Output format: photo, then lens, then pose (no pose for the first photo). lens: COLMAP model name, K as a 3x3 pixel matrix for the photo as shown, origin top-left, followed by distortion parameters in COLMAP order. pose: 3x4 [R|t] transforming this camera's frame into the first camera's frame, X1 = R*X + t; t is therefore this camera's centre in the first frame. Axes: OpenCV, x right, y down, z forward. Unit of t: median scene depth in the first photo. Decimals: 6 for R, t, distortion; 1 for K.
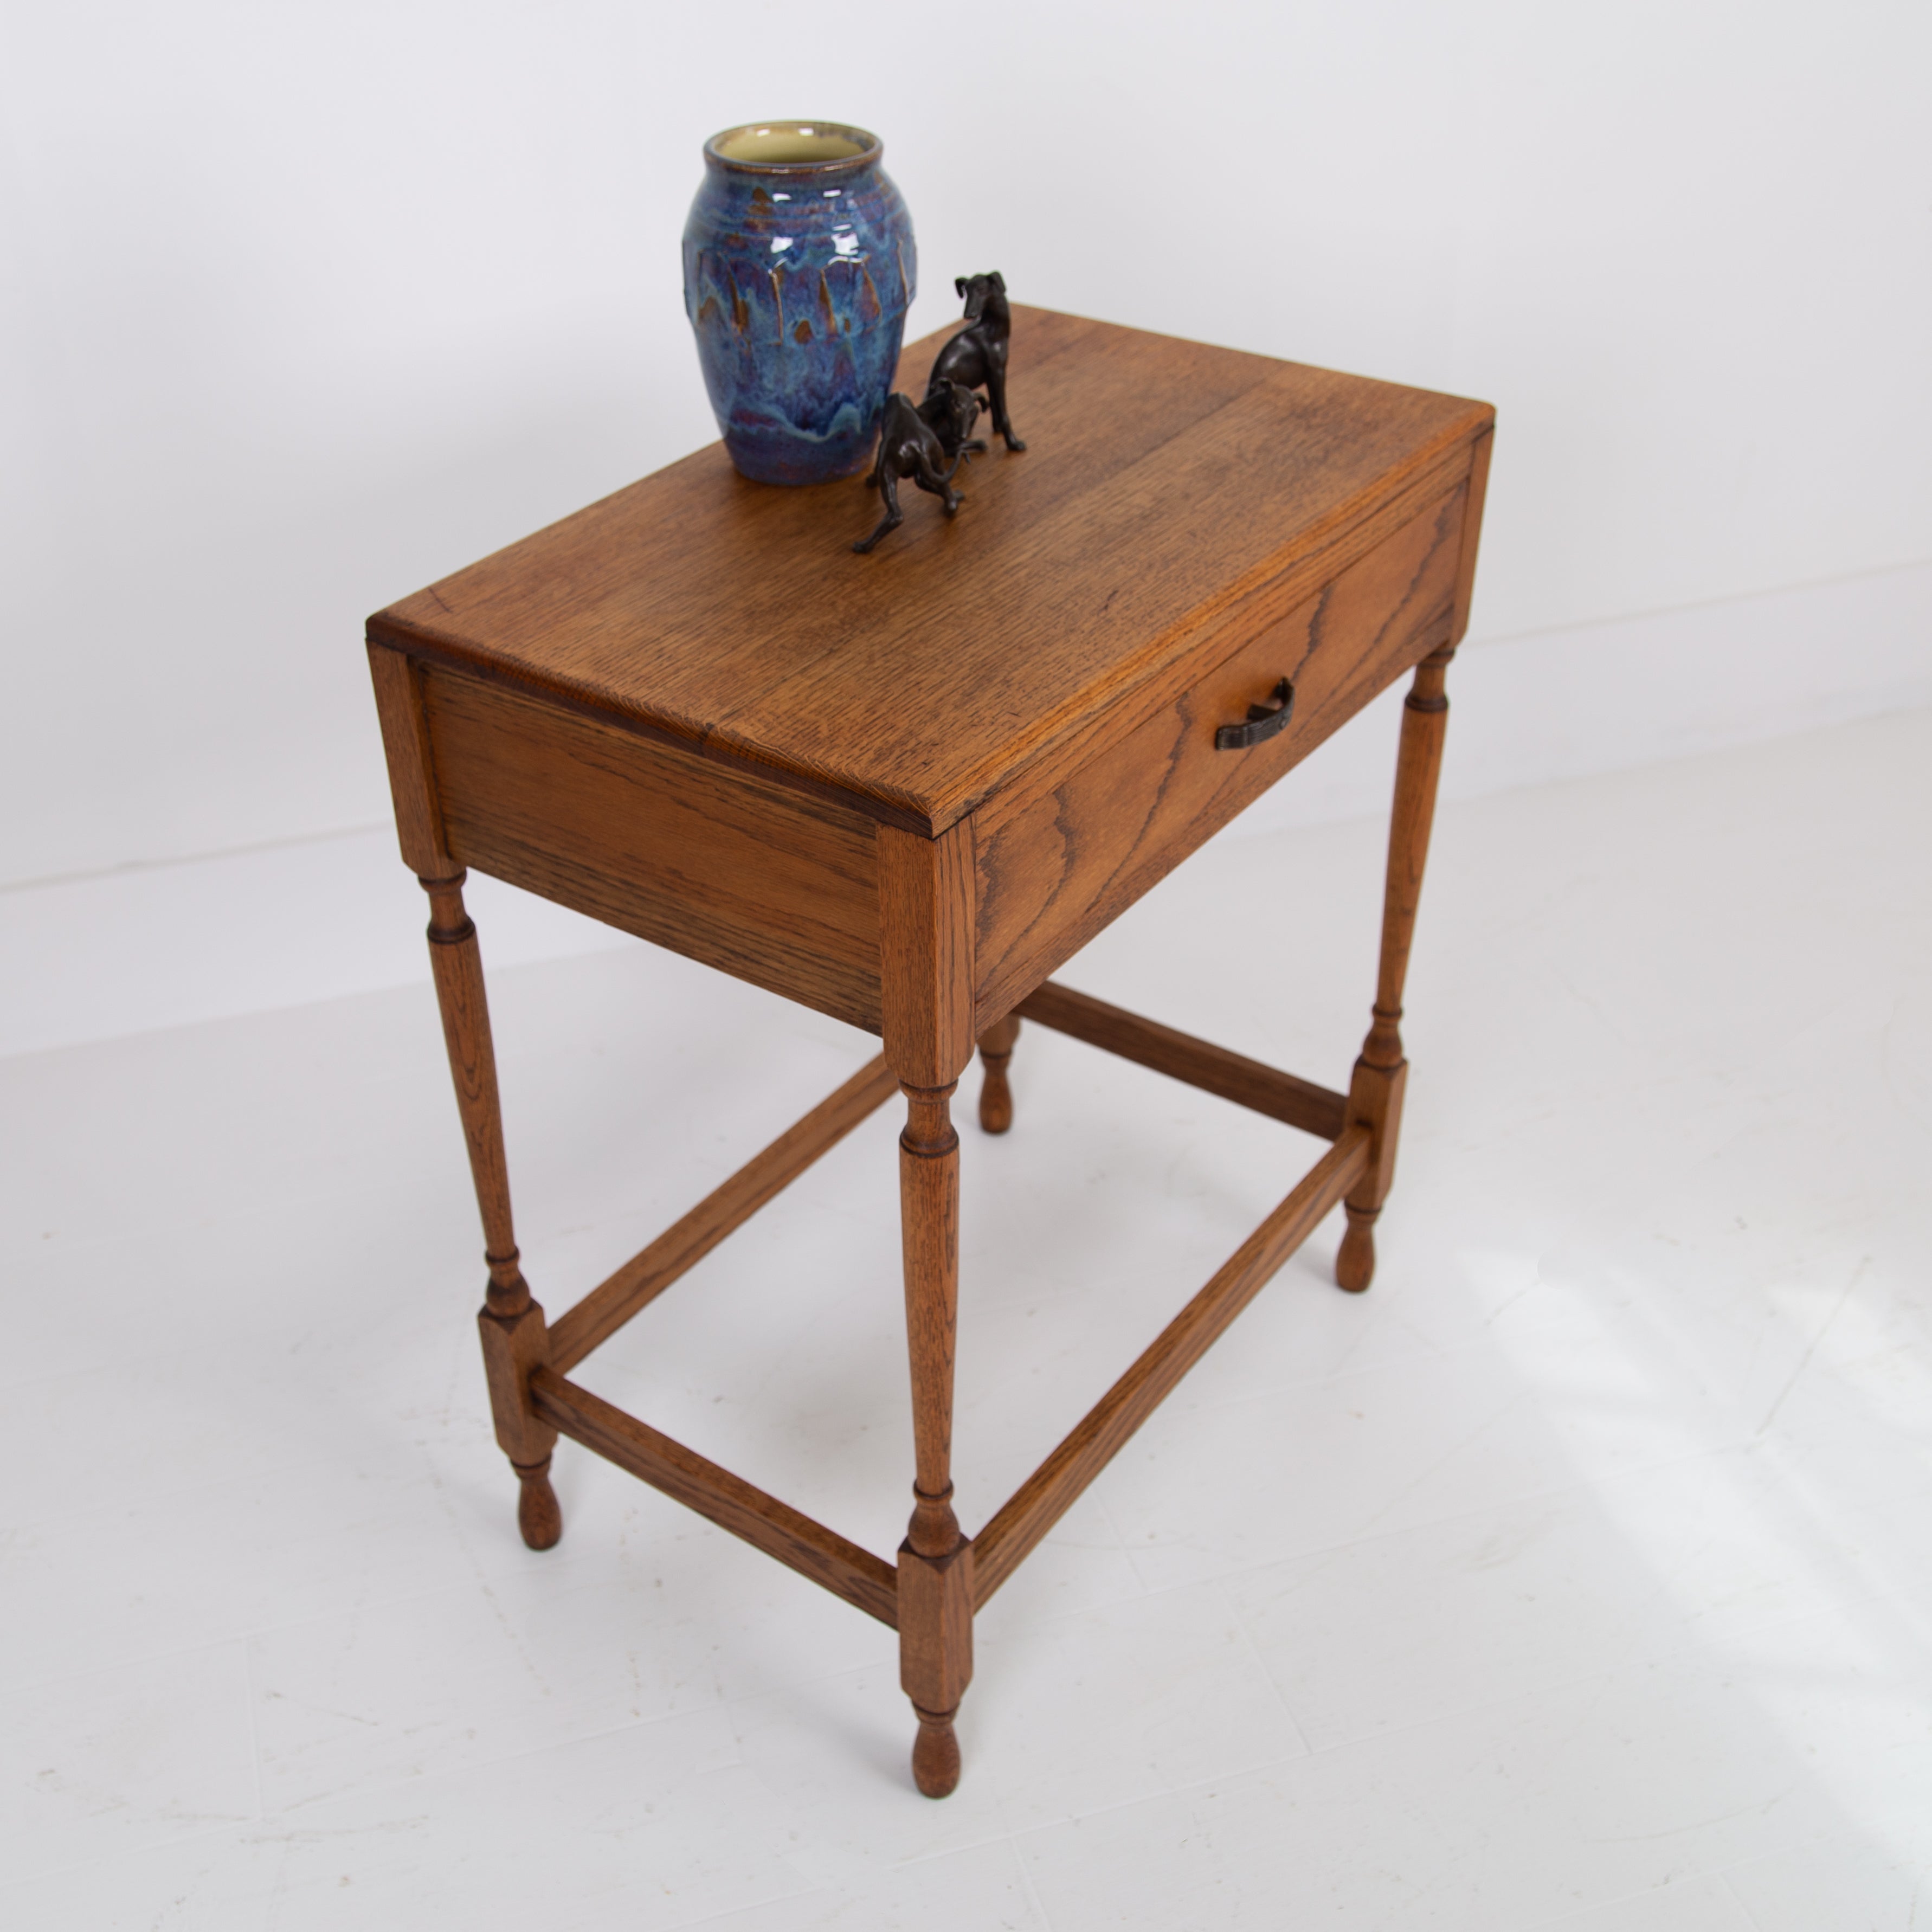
lens RADIAL K [[2303.7, 0, 862.5], [0, 2303.7, 968.0], [0, 0, 1]] dist [-0.011535, -0.030174]
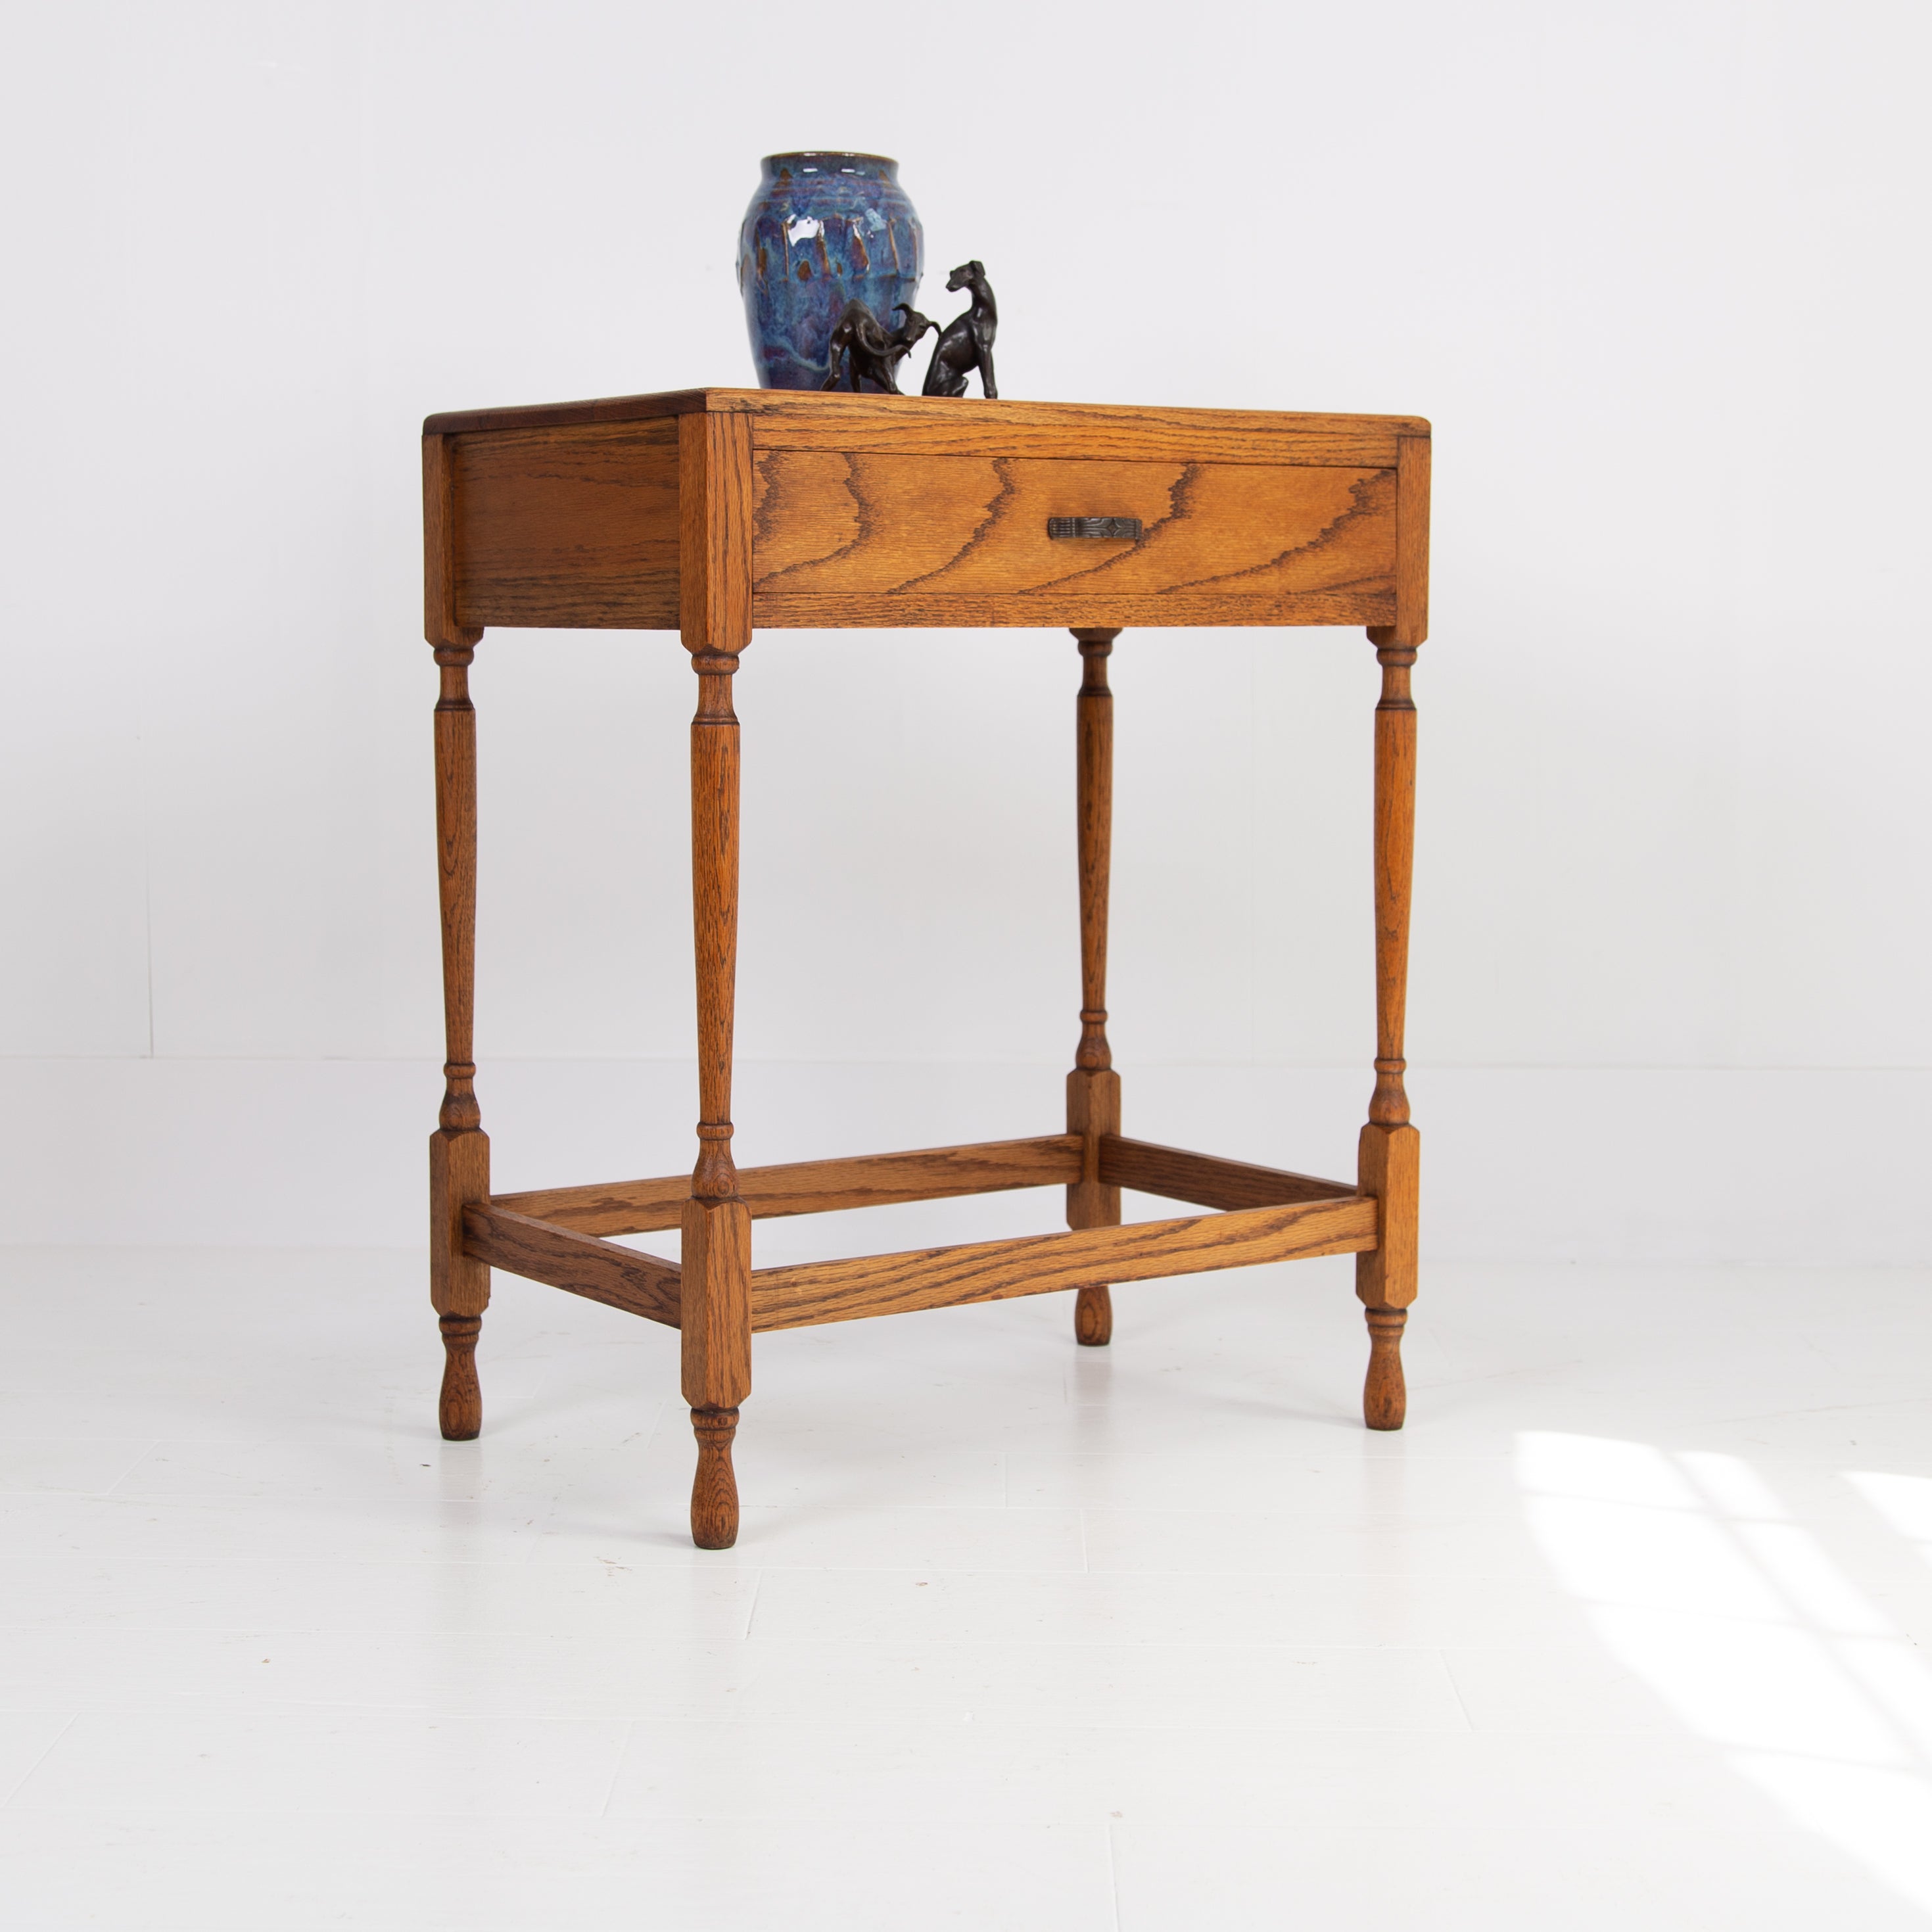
lens RADIAL K [[3536.1, 0, 966.0], [0, 3536.1, 966.0], [0, 0, 1]] dist [0.001427, 0.047523]
pose [[0.952702, 0.055768, -0.298746, 0.669829], [-0.193998, 0.868277, -0.456575, 0.941403], [0.233932, 0.492936, 0.838028, -0.439325]]
